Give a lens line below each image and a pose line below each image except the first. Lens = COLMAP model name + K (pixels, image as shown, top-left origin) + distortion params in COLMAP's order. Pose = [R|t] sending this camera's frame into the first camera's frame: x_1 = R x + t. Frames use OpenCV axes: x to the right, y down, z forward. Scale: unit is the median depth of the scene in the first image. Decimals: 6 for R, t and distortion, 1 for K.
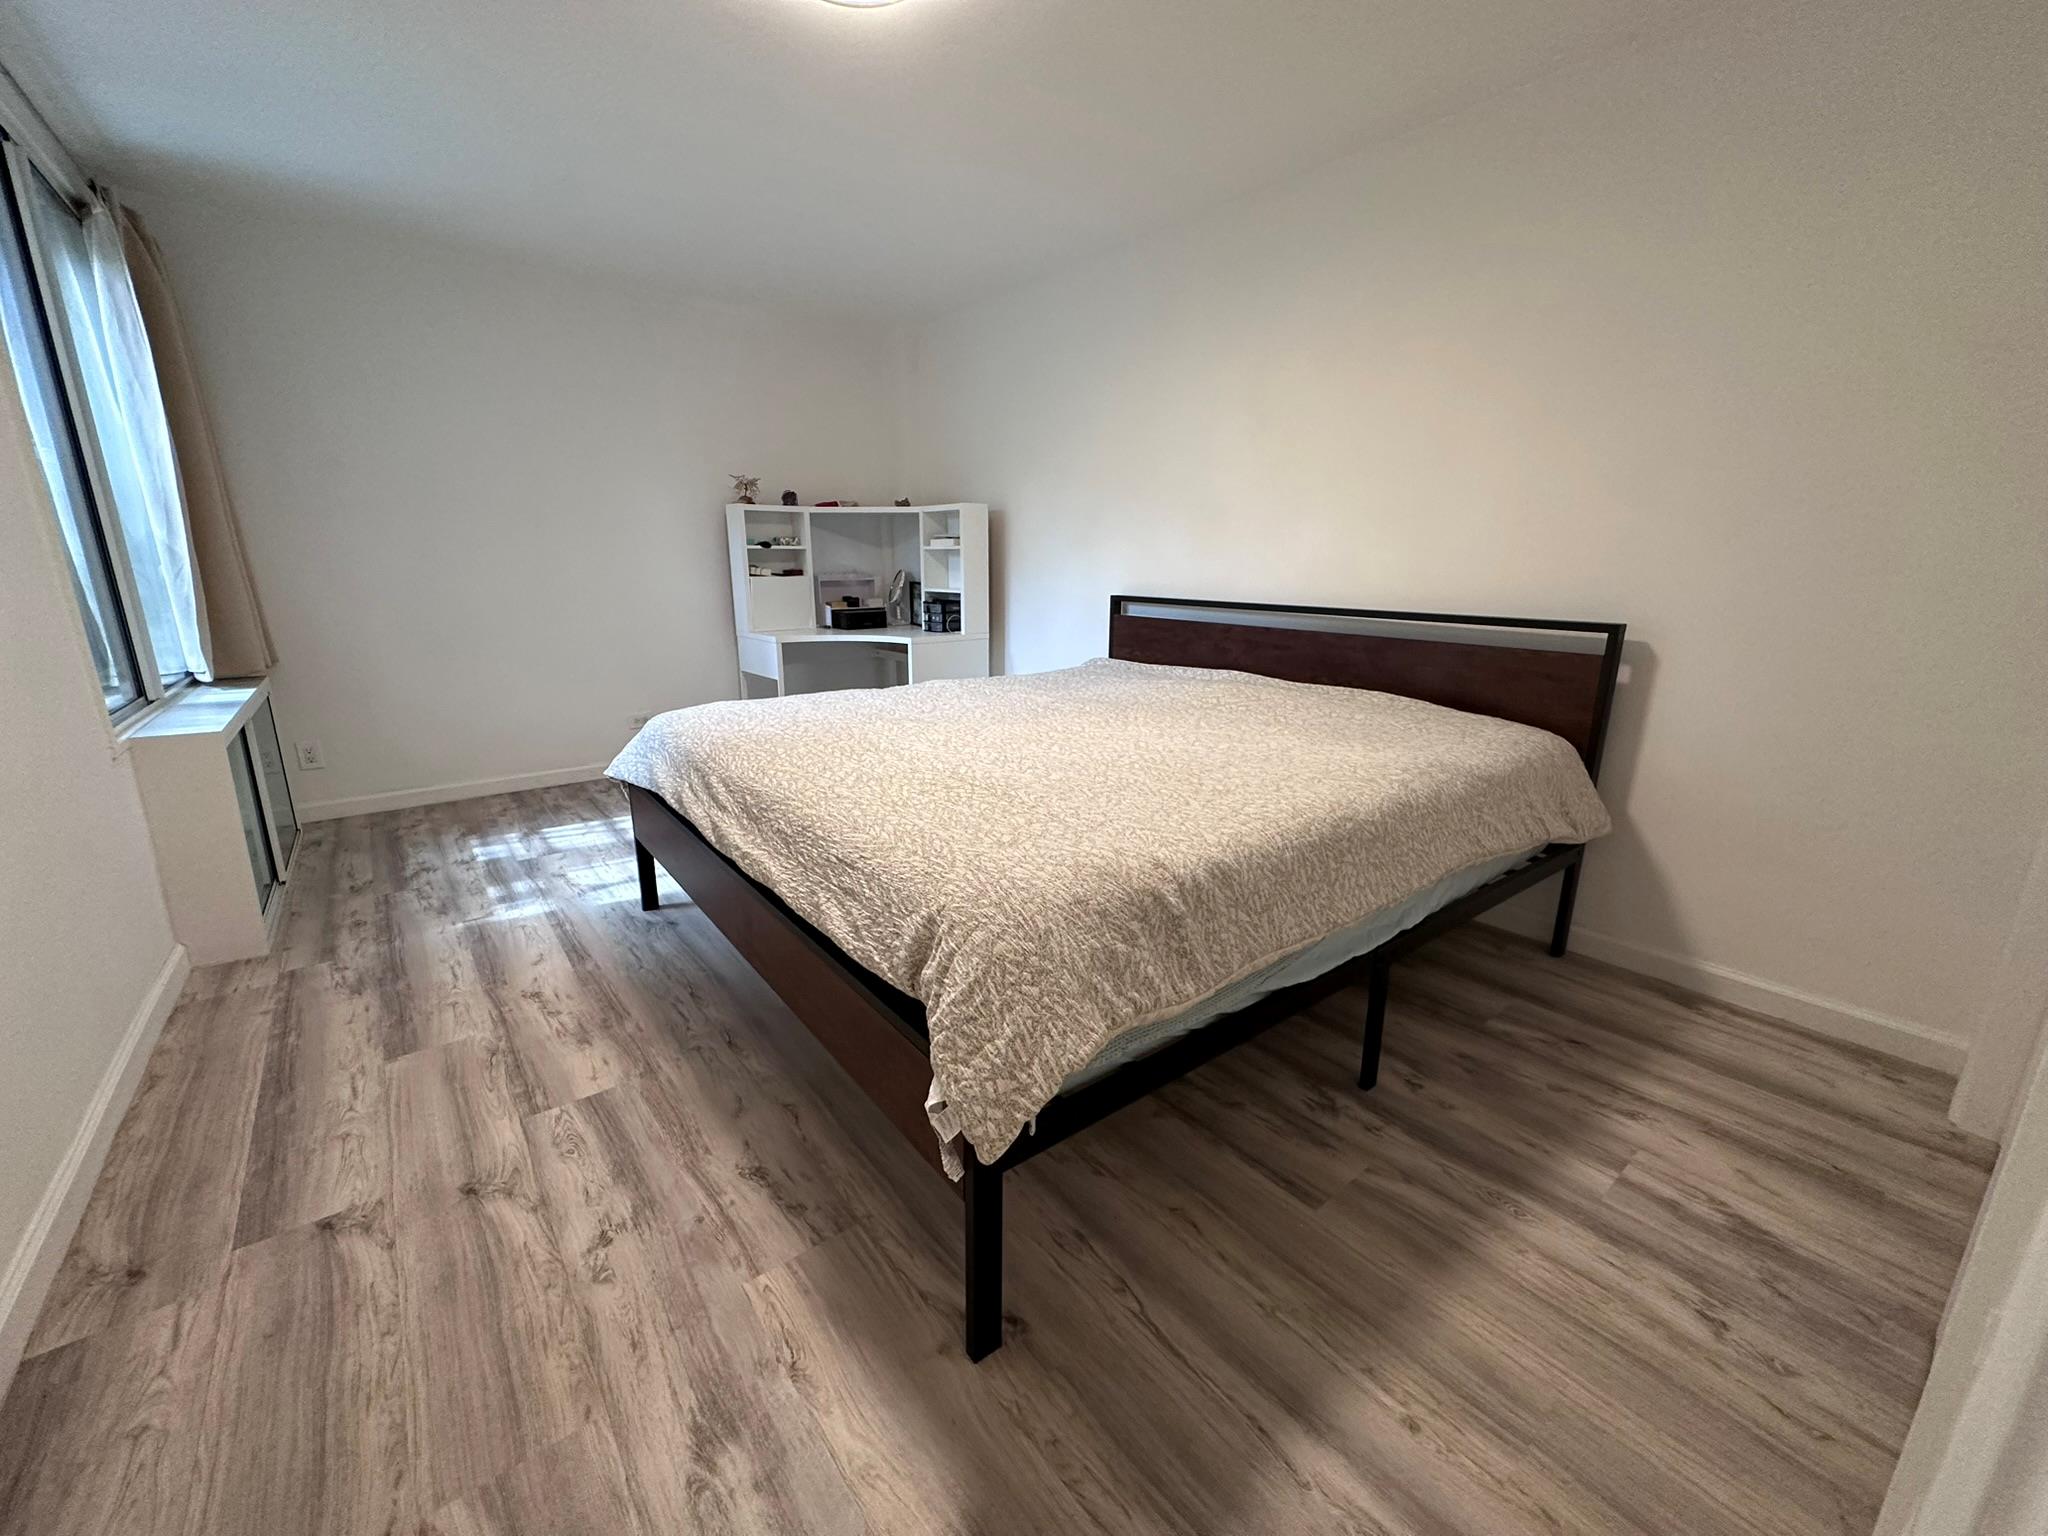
lens RADIAL K [[822.8, 0, 1024.4], [0, 822.8, 769.5], [0, 0, 1]] dist [-0.003734, 0.001362]
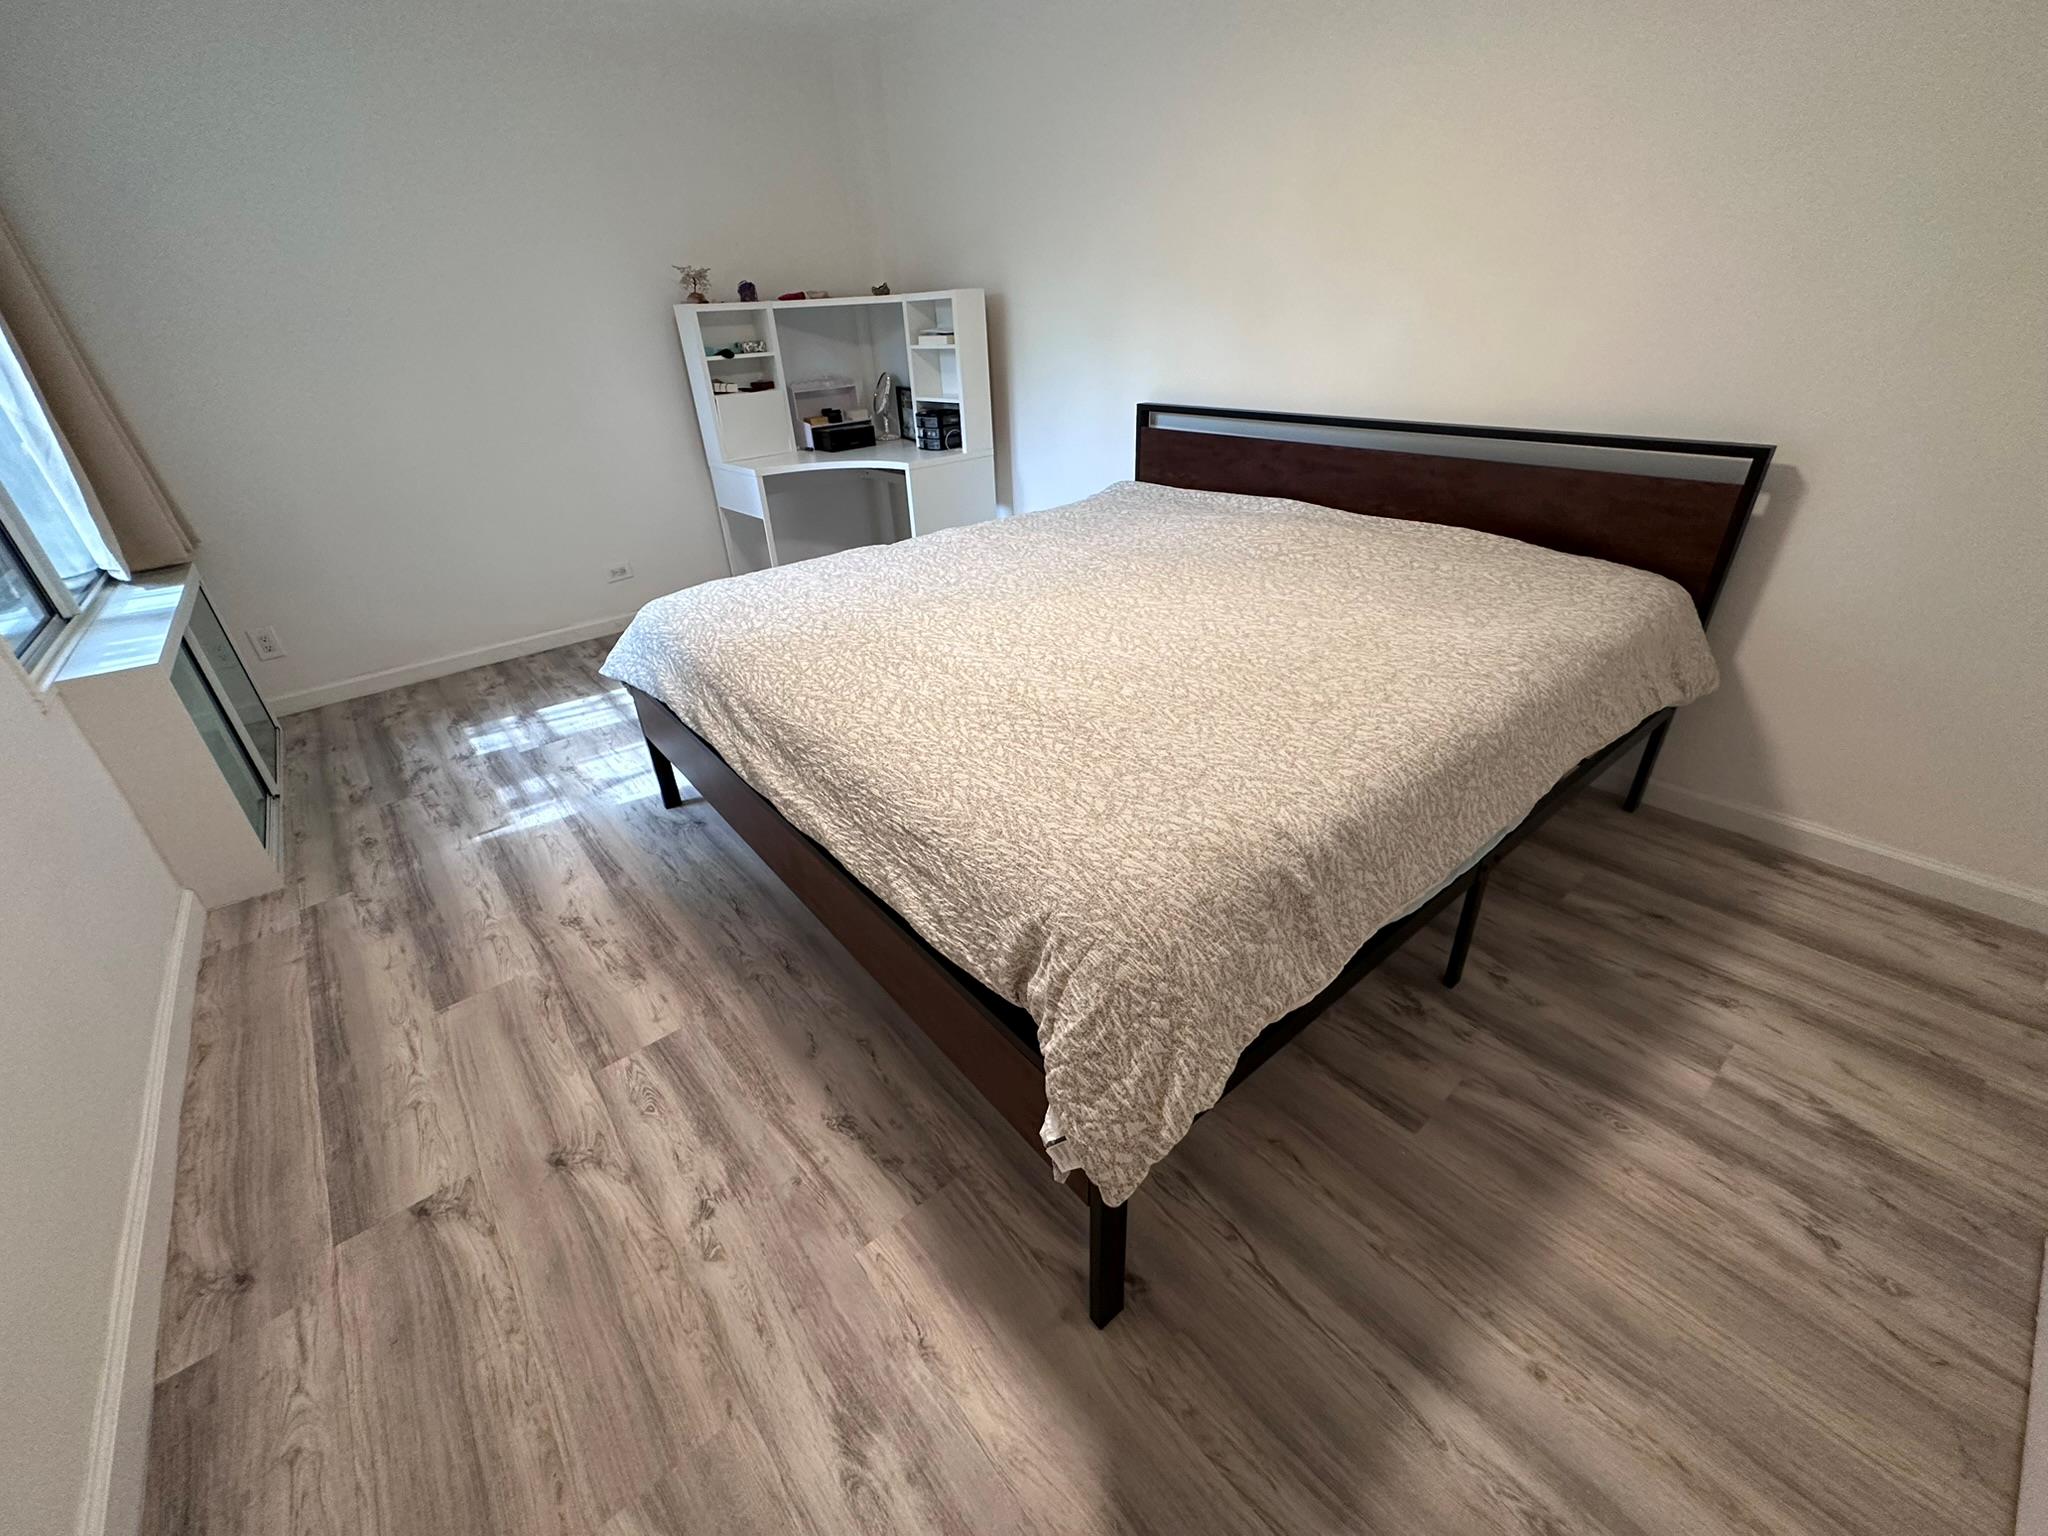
lens RADIAL K [[822.8, 0, 1025.0], [0, 822.8, 770.8], [0, 0, 1]] dist [-0.003734, 0.001362]
pose [[0.998388, -0.056653, 0.003503, -0.089778], [0.053875, 0.965236, 0.255769, -0.156812], [-0.017871, -0.255168, 0.966732, 0.152404]]
